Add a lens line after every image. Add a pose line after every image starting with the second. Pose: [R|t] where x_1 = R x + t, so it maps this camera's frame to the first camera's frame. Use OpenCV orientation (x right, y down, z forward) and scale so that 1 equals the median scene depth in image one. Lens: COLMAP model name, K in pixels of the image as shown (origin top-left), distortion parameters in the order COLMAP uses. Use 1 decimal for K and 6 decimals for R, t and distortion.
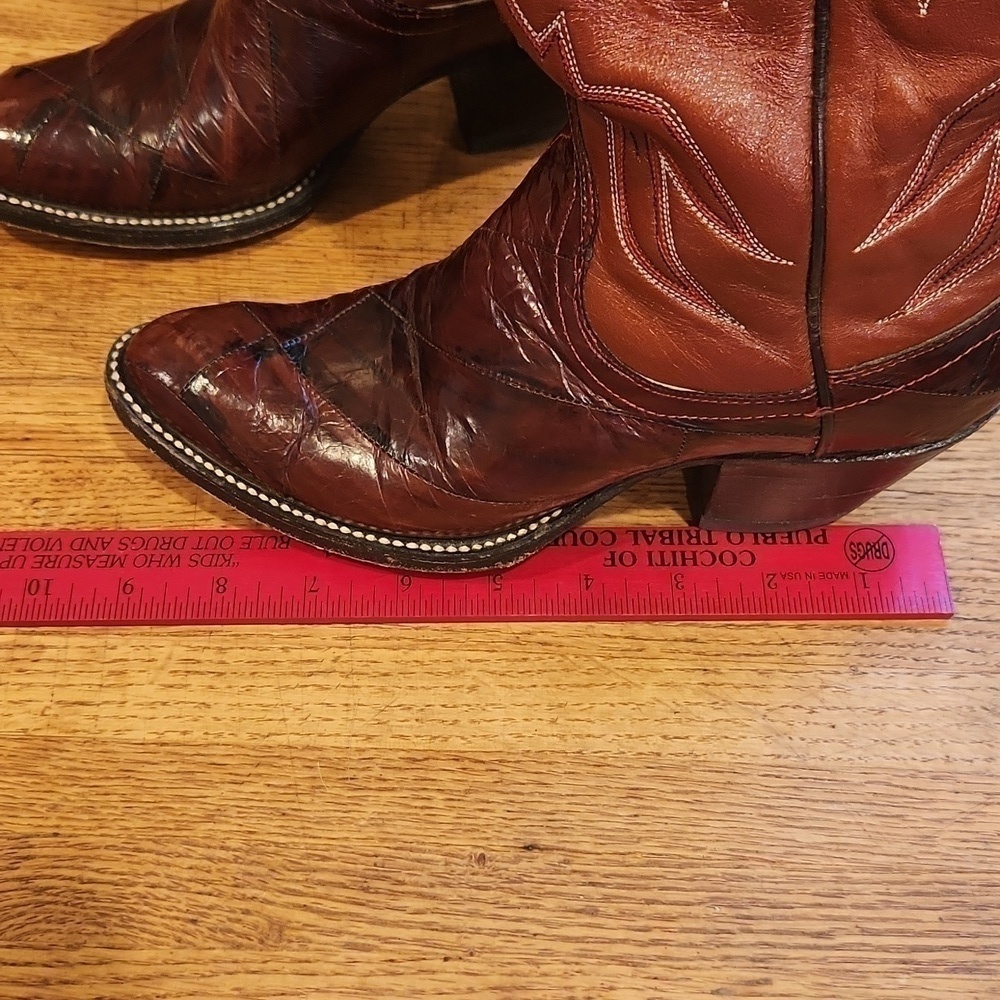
lens RADIAL K [[1354.0, 0, 506.4], [0, 1354.0, 495.5], [0, 0, 1]] dist [0.015917, 0.044810]
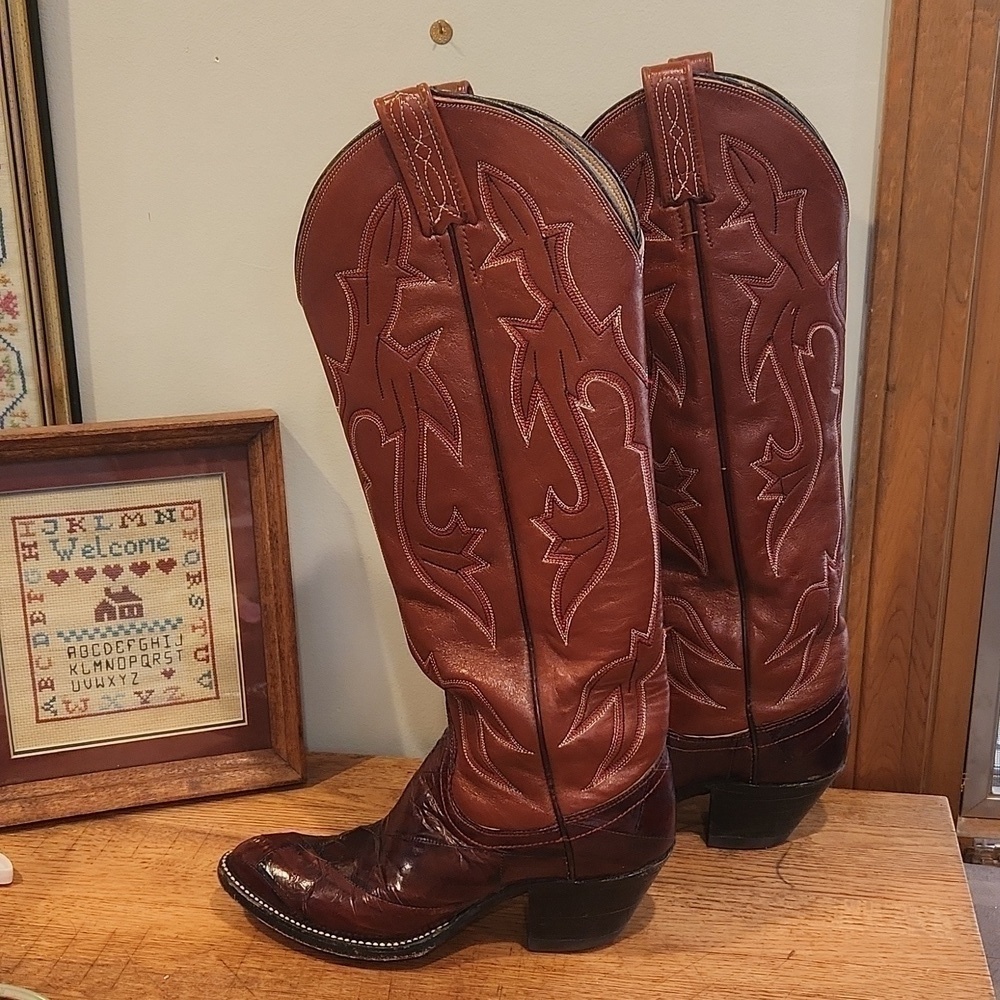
lens RADIAL K [[1354.0, 0, 506.4], [0, 1354.0, 495.5], [0, 0, 1]] dist [0.015917, 0.044810]
pose [[0.998360, -0.012073, -0.055963, 0.257810], [-0.025142, 0.785745, -0.618040, 0.781372], [0.051435, 0.618433, 0.784152, -0.928492]]
